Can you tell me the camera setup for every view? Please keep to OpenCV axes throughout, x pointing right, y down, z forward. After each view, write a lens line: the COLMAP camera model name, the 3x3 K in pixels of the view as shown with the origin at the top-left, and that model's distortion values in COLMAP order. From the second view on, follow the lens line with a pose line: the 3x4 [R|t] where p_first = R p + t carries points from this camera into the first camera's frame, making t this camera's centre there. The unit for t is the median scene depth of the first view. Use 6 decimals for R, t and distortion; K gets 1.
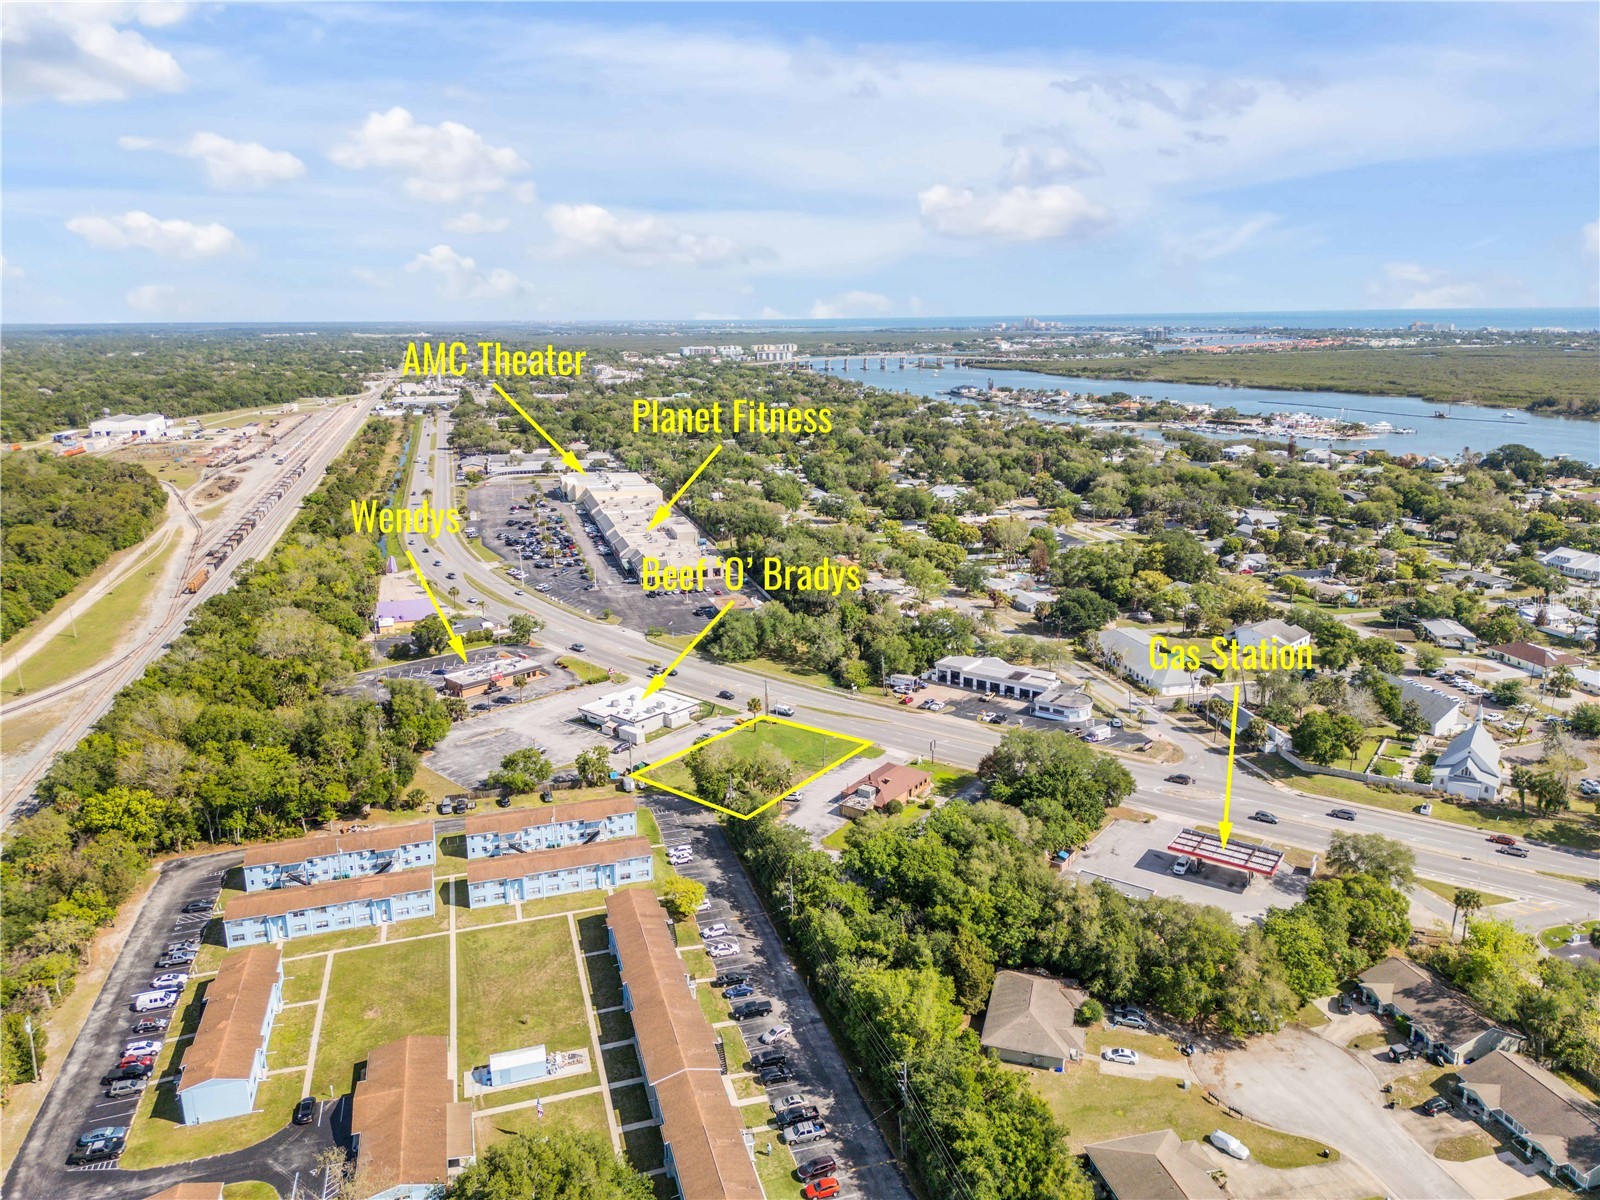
lens RADIAL K [[1122.0, 0, 800.0], [0, 1122.0, 600.0], [0, 0, 1]] dist [0.008783, -0.000539]
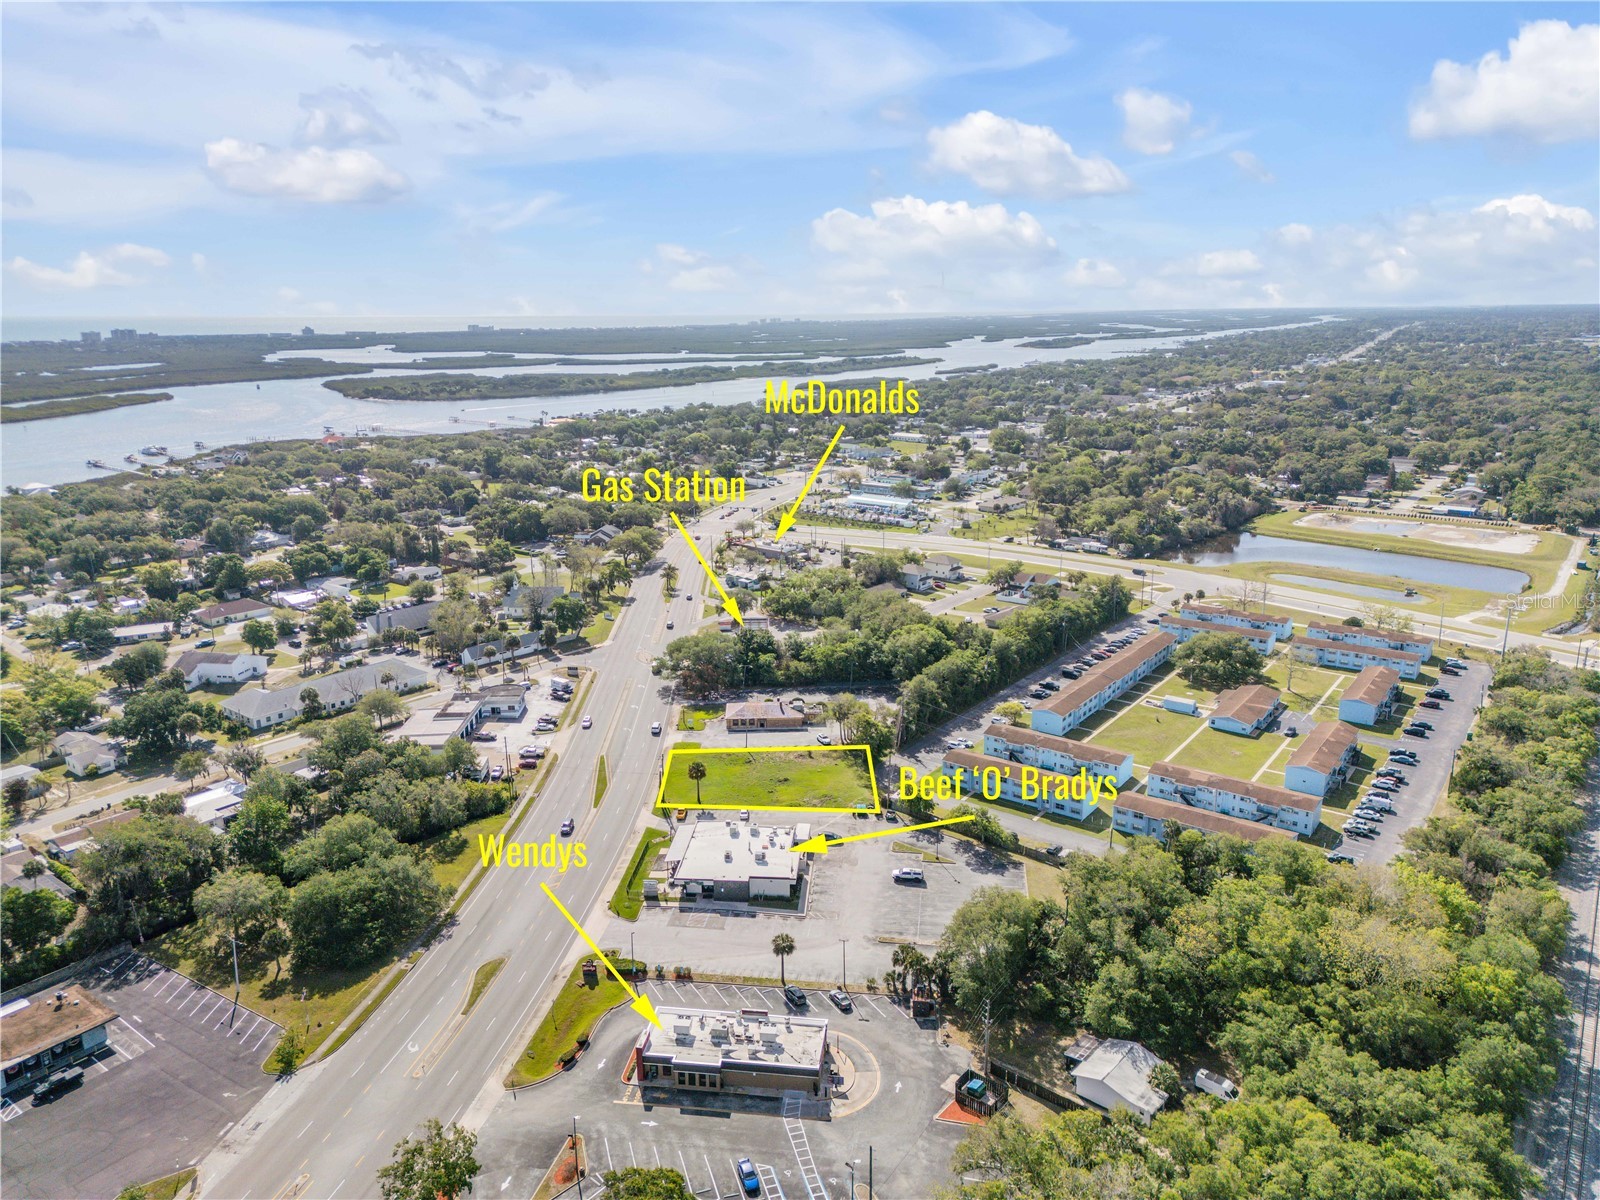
lens RADIAL K [[1122.0, 0, 800.0], [0, 1122.0, 600.0], [0, 0, 1]] dist [0.008783, -0.000539]
pose [[-0.607447, -0.173751, 0.775125, -0.751601], [0.216467, 0.902649, 0.371977, -0.331244], [-0.764297, 0.393745, -0.510700, 1.387697]]
